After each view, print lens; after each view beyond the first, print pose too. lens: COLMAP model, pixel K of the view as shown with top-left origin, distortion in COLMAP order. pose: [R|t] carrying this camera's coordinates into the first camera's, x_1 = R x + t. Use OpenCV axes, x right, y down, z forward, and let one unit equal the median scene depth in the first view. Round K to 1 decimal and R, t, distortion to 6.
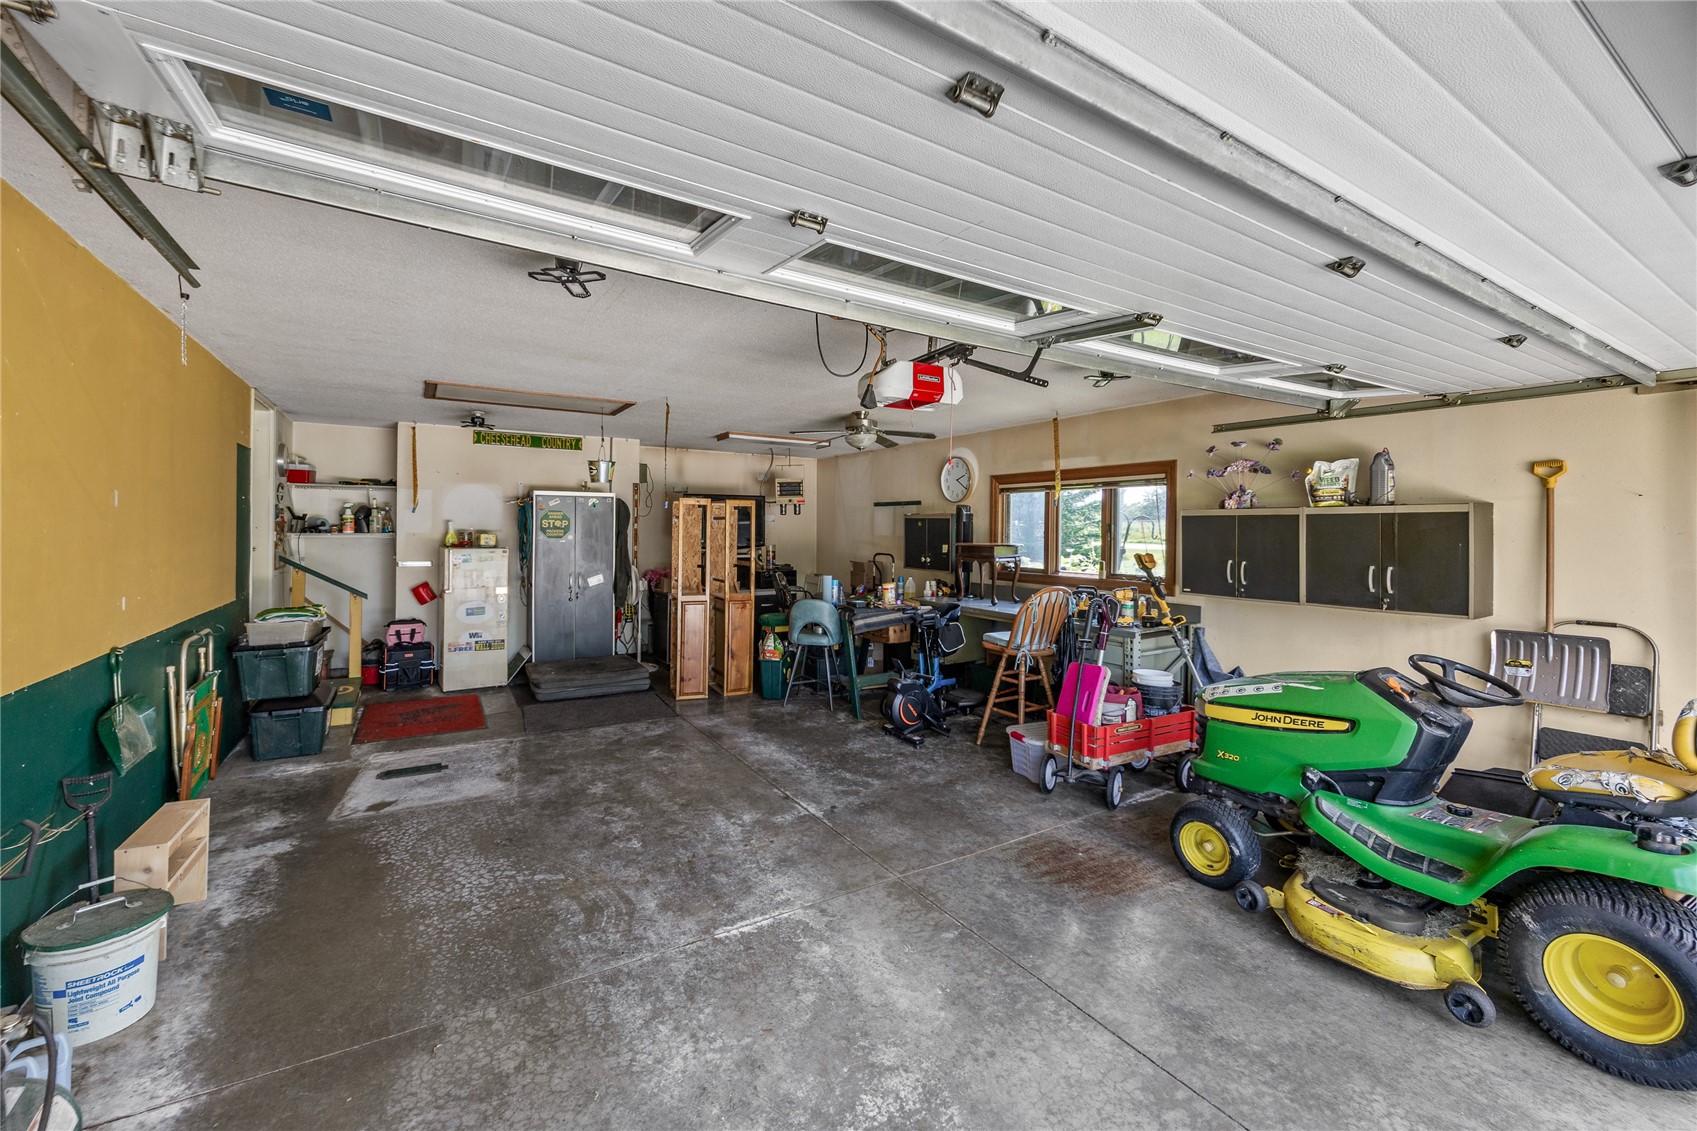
lens RADIAL K [[680.0, 0, 848.7], [0, 680.0, 526.9], [0, 0, 1]] dist [0.000181, 0.000001]
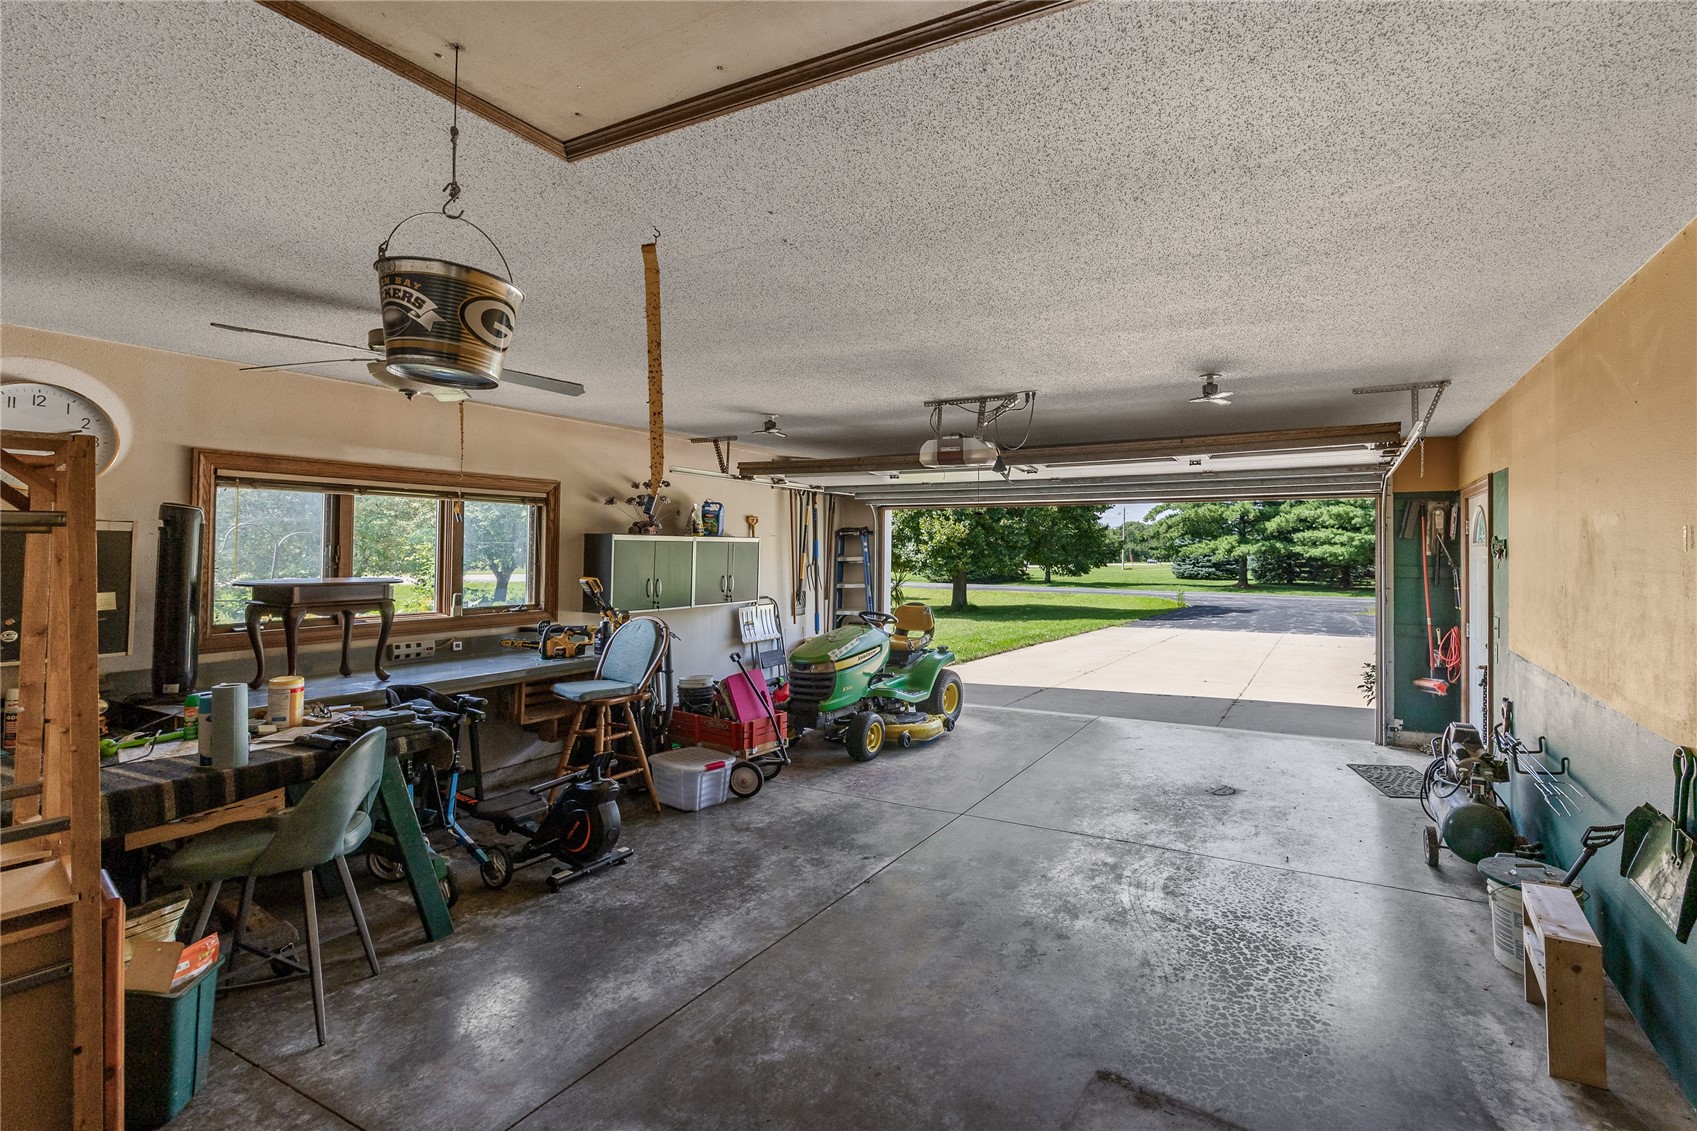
lens RADIAL K [[870.6, 0, 848.5], [0, 870.6, 565.5], [0, 0, 1]] dist [0.000157, 0.000001]
pose [[-0.477131, -0.019674, 0.878612, -0.837881], [-0.006222, 0.999800, 0.019009, -0.005465], [-0.878810, 0.003603, -0.477158, 1.273509]]
